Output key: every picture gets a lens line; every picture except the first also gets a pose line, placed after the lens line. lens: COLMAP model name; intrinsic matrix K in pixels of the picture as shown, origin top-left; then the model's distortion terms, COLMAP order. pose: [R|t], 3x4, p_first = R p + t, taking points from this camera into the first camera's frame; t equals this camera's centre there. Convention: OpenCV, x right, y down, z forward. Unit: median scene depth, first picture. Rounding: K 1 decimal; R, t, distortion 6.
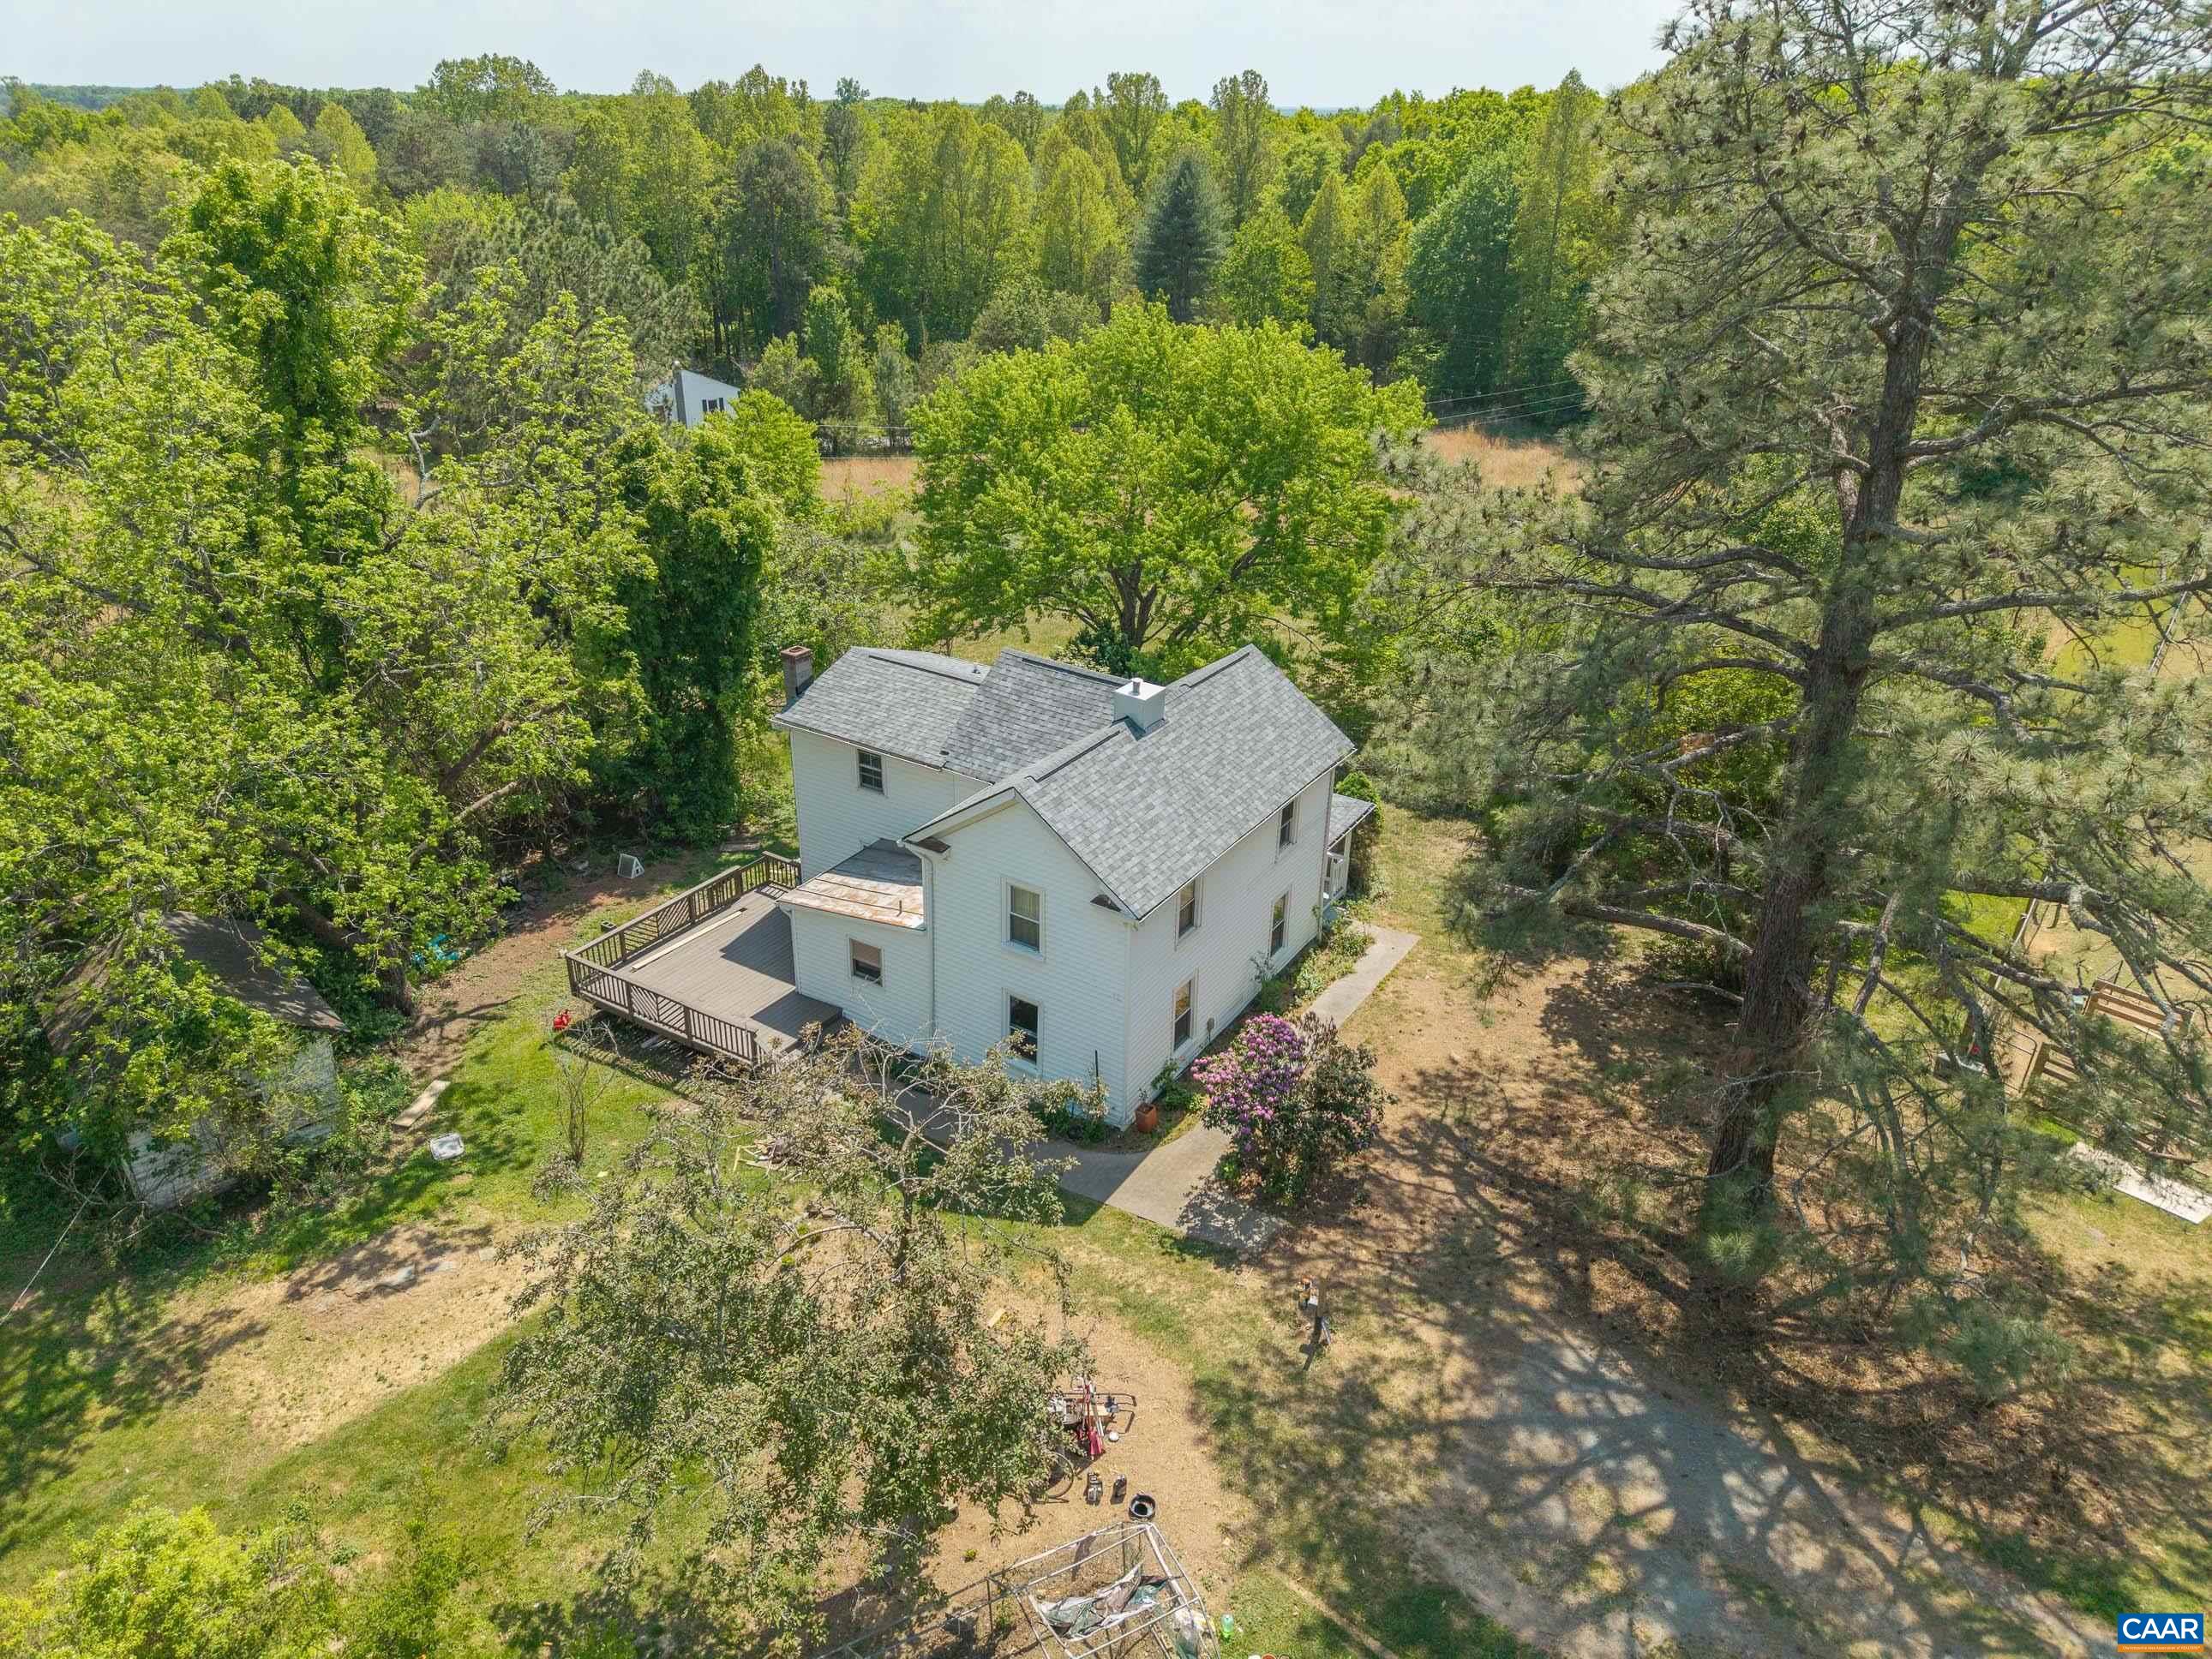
lens RADIAL K [[1526.3, 0, 1096.2], [0, 1526.3, 740.0], [0, 0, 1]] dist [0.007397, -0.002296]
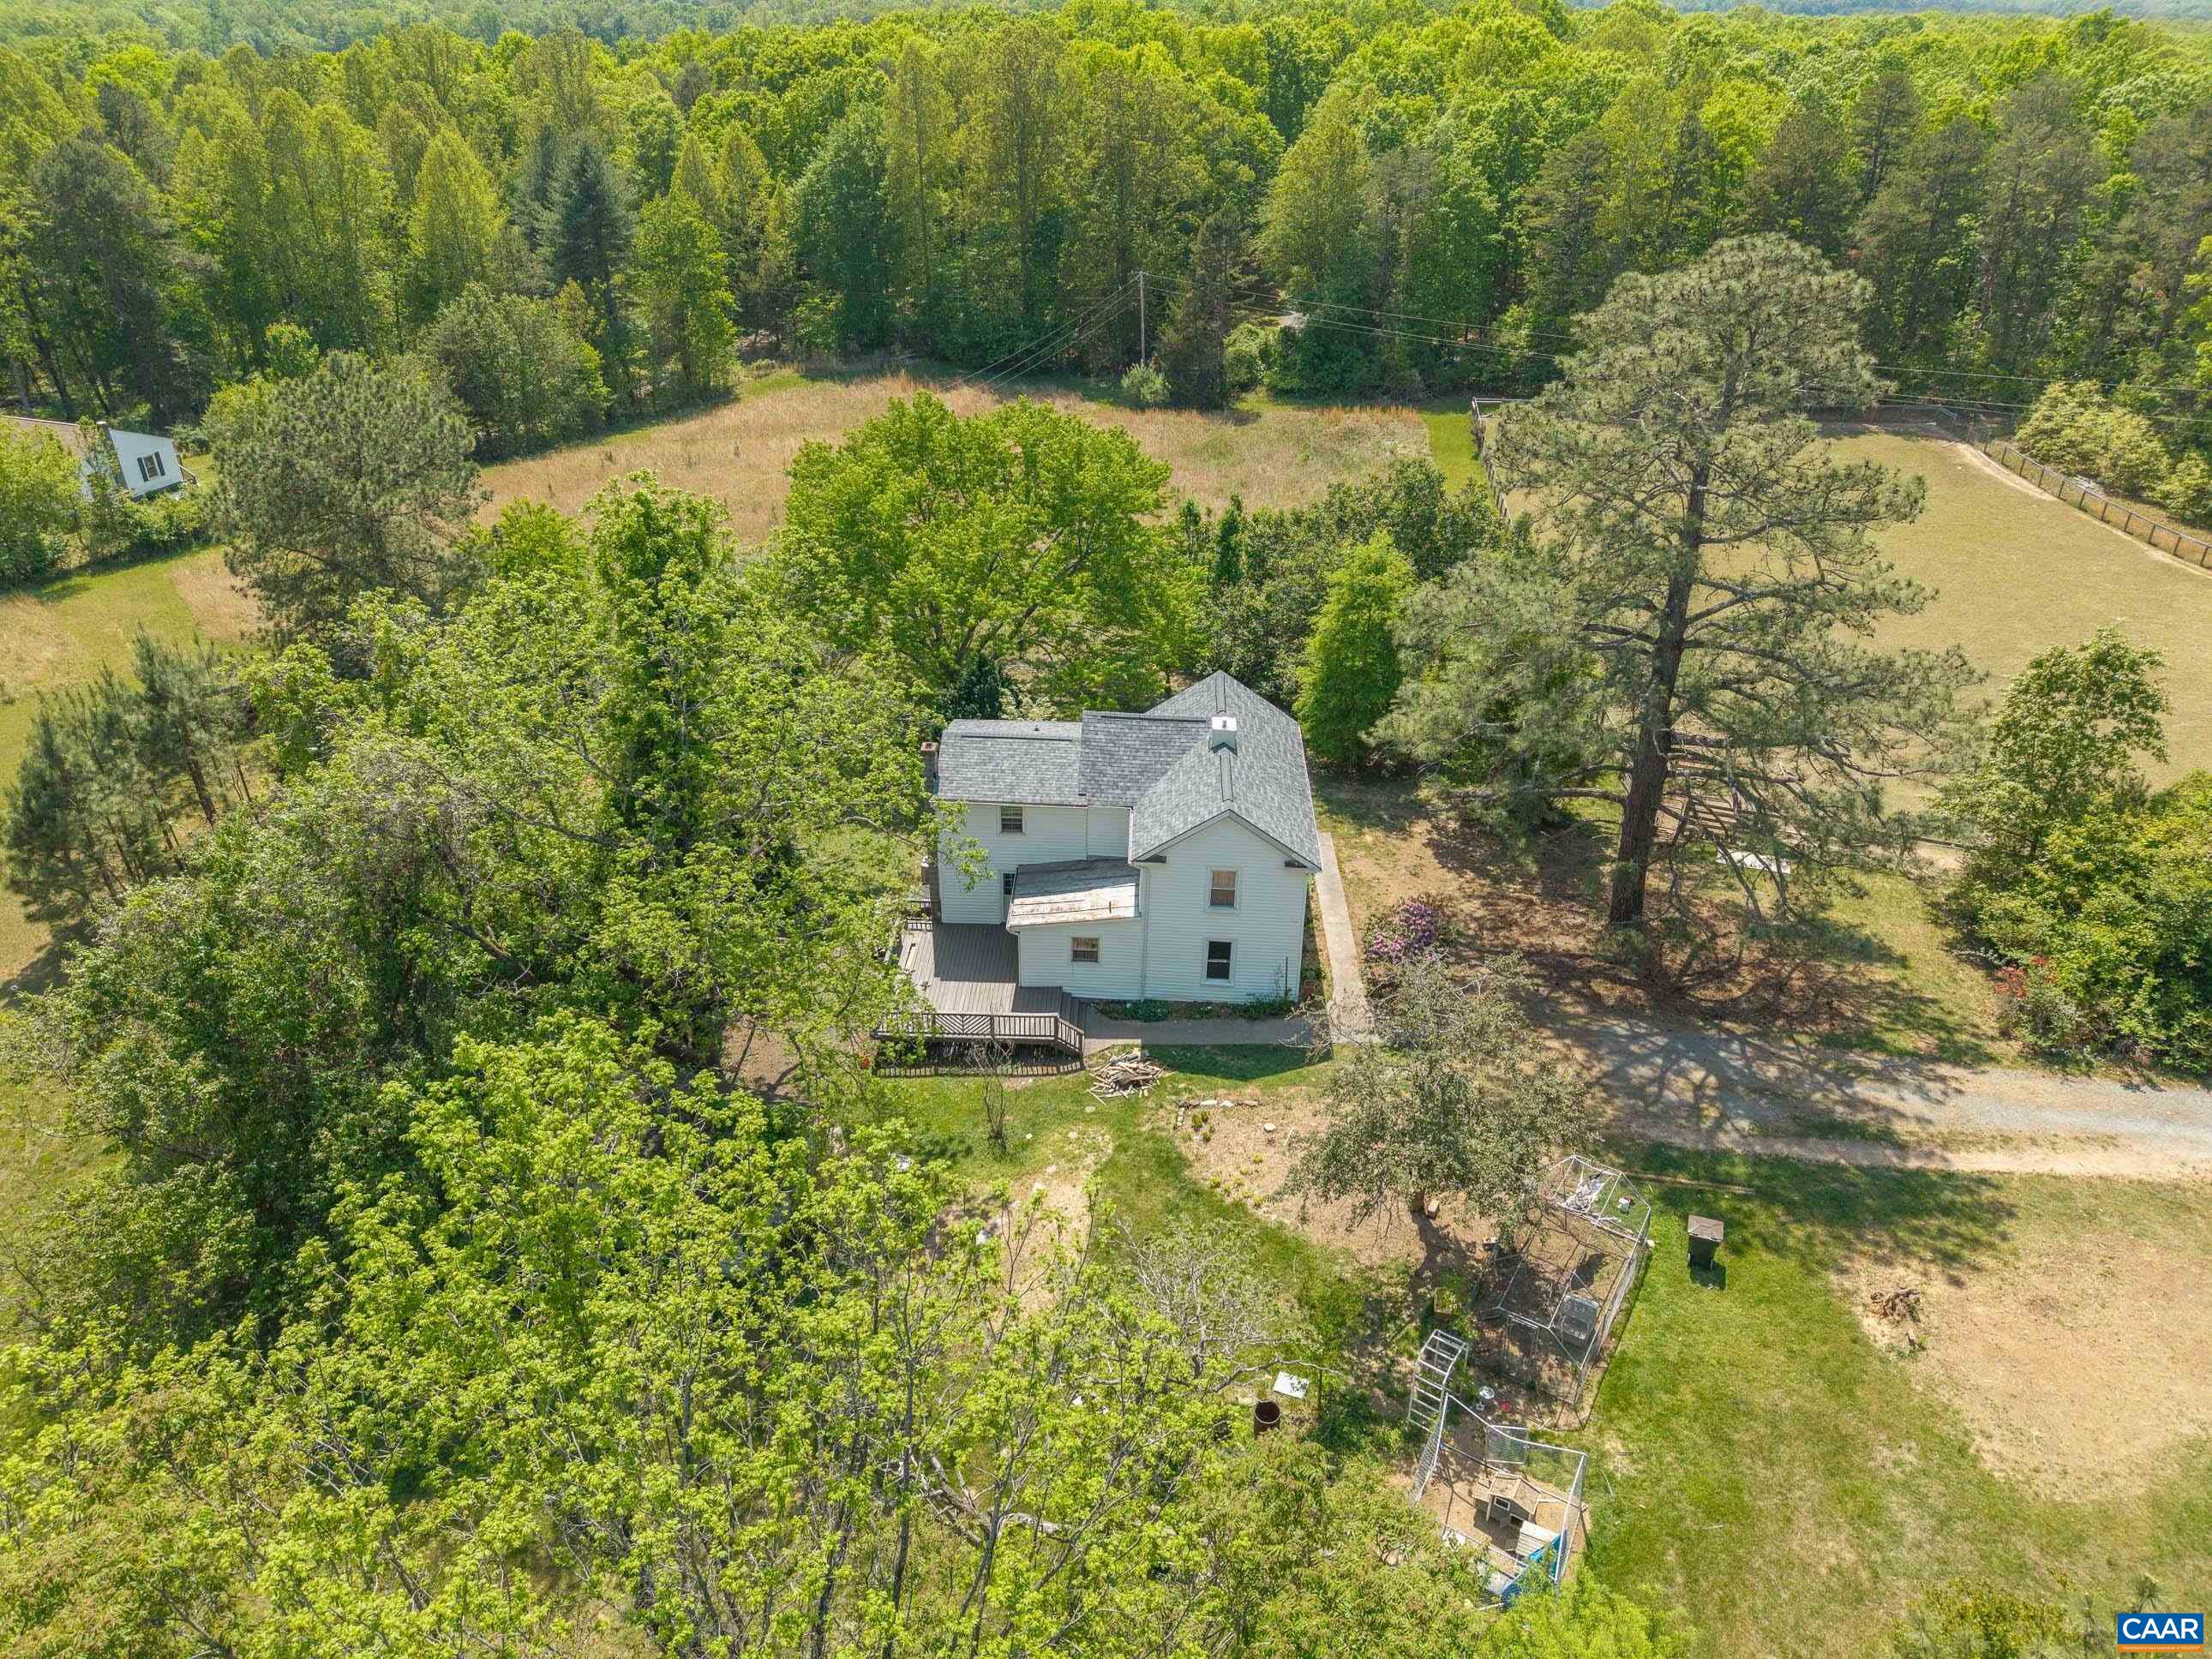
lens RADIAL K [[1526.3, 0, 1096.2], [0, 1526.3, 740.0], [0, 0, 1]] dist [0.007397, -0.002296]
pose [[0.866954, -0.230222, 0.442027, -0.801771], [0.192893, 0.972791, 0.128337, -0.251281], [-0.459546, -0.025999, 0.887773, -0.302461]]
